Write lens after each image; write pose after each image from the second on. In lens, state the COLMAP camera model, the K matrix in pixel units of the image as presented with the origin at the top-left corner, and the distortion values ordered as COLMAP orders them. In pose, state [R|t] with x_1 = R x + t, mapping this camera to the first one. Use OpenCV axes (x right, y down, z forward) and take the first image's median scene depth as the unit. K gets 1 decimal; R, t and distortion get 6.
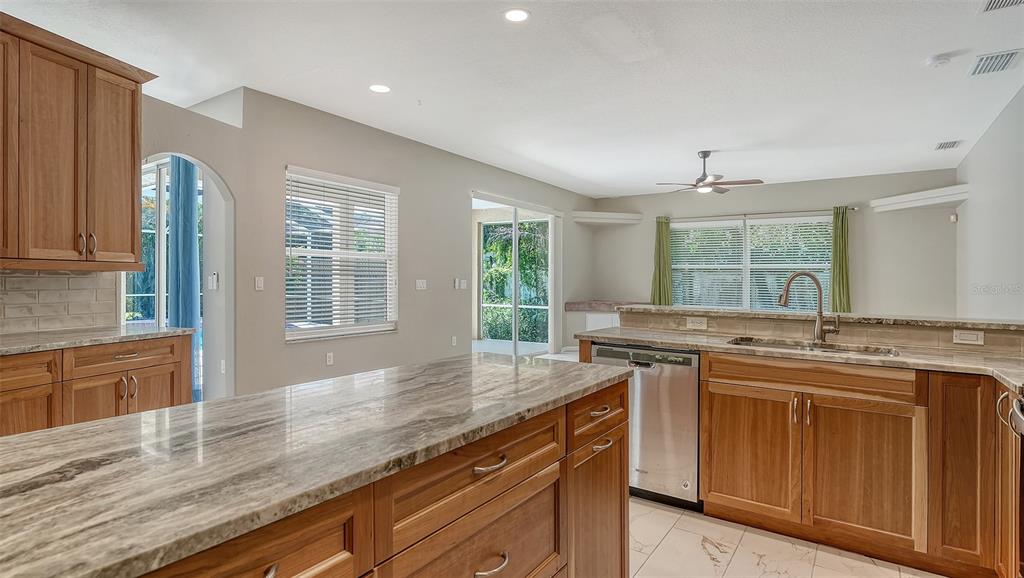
lens RADIAL K [[510.2, 0, 508.9], [0, 510.2, 276.4], [0, 0, 1]] dist [-0.002216, -0.000521]
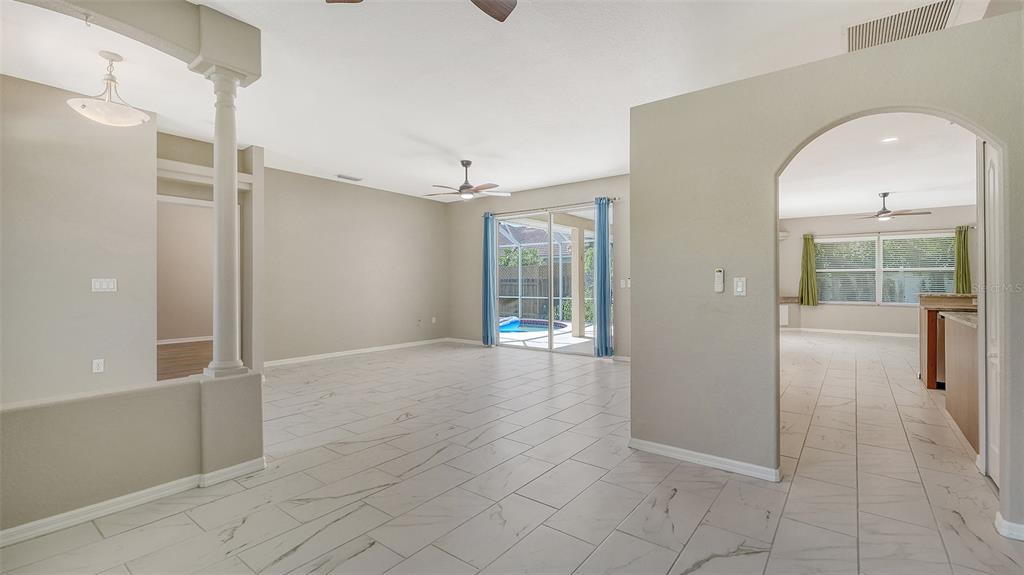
lens RADIAL K [[437.4, 0, 509.9], [0, 437.4, 277.7], [0, 0, 1]] dist [-0.008559, -0.000013]
pose [[0.998018, -0.014043, -0.061350, -1.233933], [0.014085, 0.999901, 0.000252, -0.033445], [0.061340, -0.001115, 0.998116, -0.623916]]
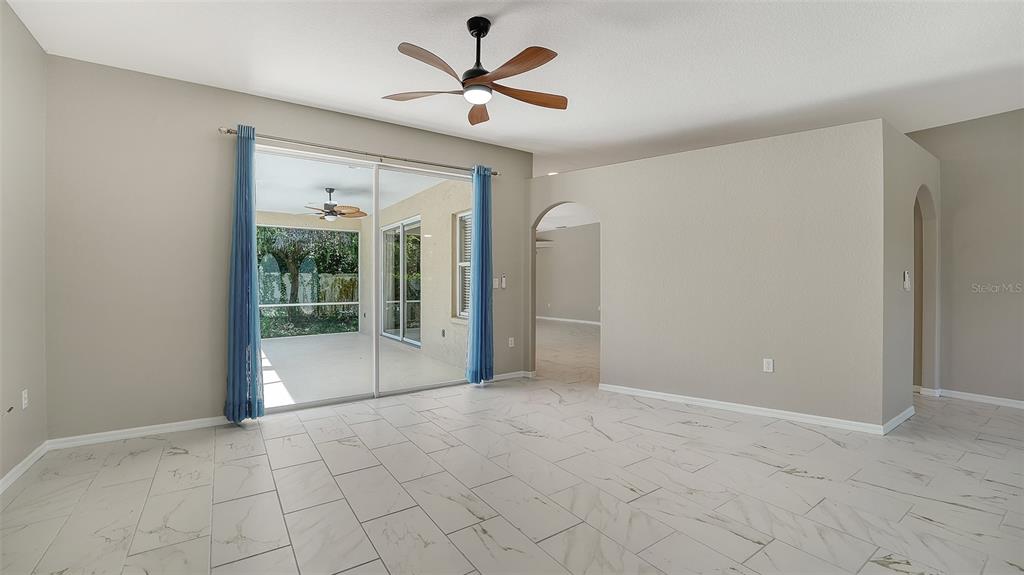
lens RADIAL K [[422.6, 0, 513.1], [0, 422.6, 280.7], [0, 0, 1]] dist [-0.000639, -0.000131]
pose [[0.362627, -0.011918, 0.931858, -2.297937], [-0.001221, 0.999911, 0.013264, -0.025838], [-0.931934, -0.005948, 0.362580, 0.851281]]
